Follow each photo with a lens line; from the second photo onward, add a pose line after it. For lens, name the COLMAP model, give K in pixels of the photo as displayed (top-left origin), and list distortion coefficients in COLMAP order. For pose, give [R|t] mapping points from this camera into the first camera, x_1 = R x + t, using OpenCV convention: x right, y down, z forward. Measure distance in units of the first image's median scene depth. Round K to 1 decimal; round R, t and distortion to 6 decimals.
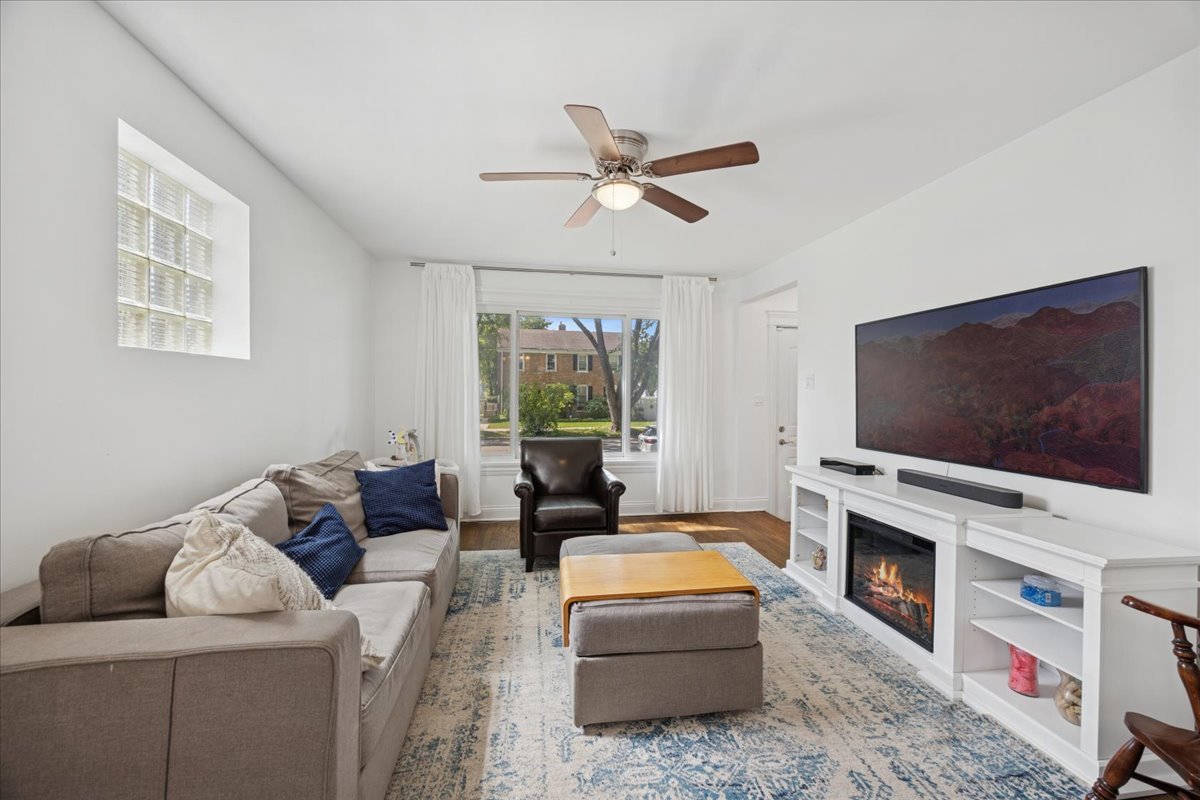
lens RADIAL K [[470.0, 0, 603.6], [0, 470.0, 393.6], [0, 0, 1]] dist [0.008712, 0.000097]
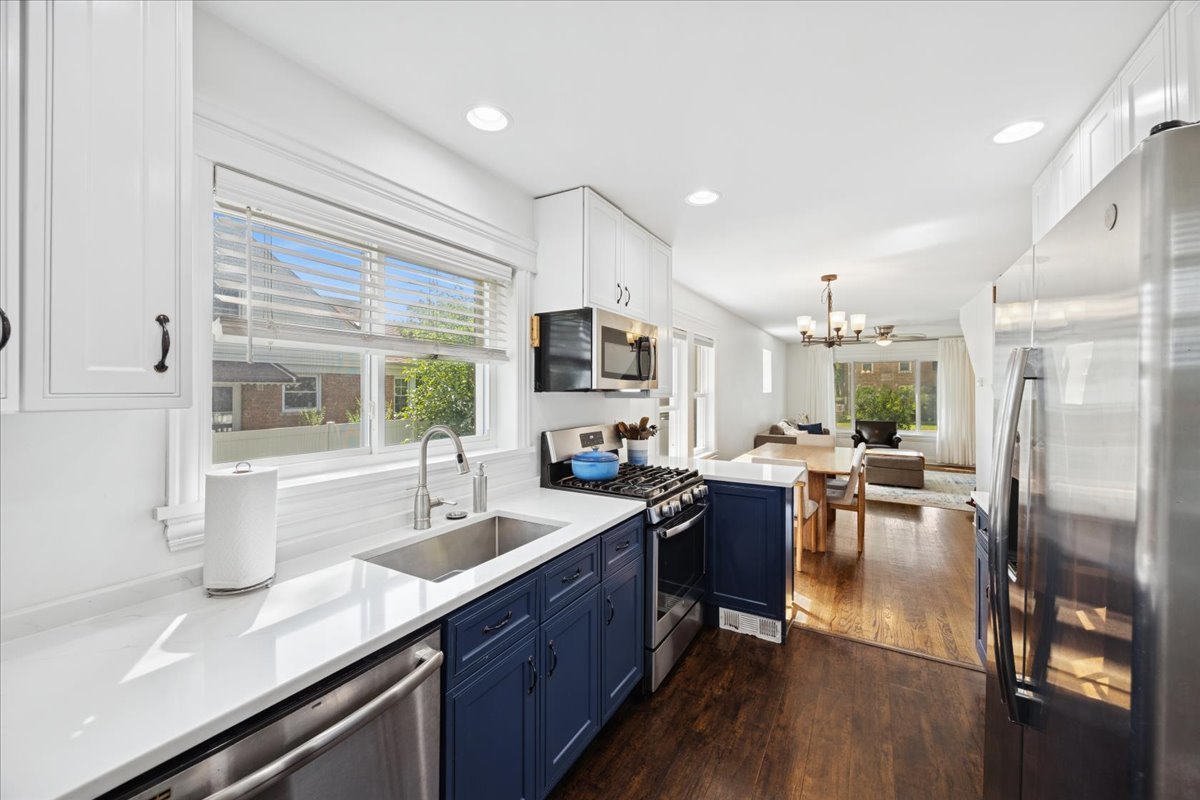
lens RADIAL K [[470.0, 0, 611.7], [0, 470.0, 384.7], [0, 0, 1]] dist [0.008712, 0.000097]
pose [[0.776460, -0.015207, -0.629983, 0.393306], [0.002755, 0.999781, -0.020737, -0.036024], [0.630160, 0.014366, 0.776332, -1.719085]]
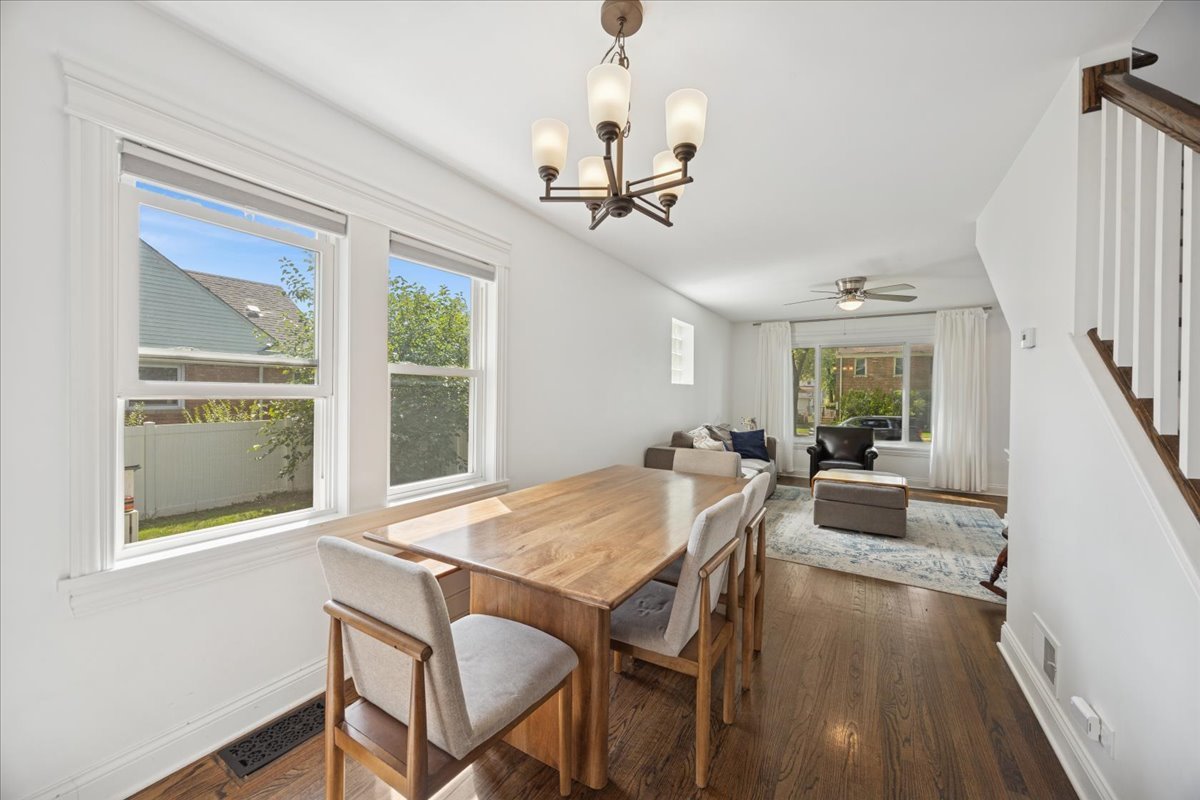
lens RADIAL K [[470.0, 0, 606.3], [0, 470.0, 399.9], [0, 0, 1]] dist [0.008712, 0.000097]
pose [[0.774197, 0.007117, -0.632904, 0.328623], [-0.006978, 0.999972, 0.002709, 0.006546], [0.632906, 0.002320, 0.774225, -0.831421]]
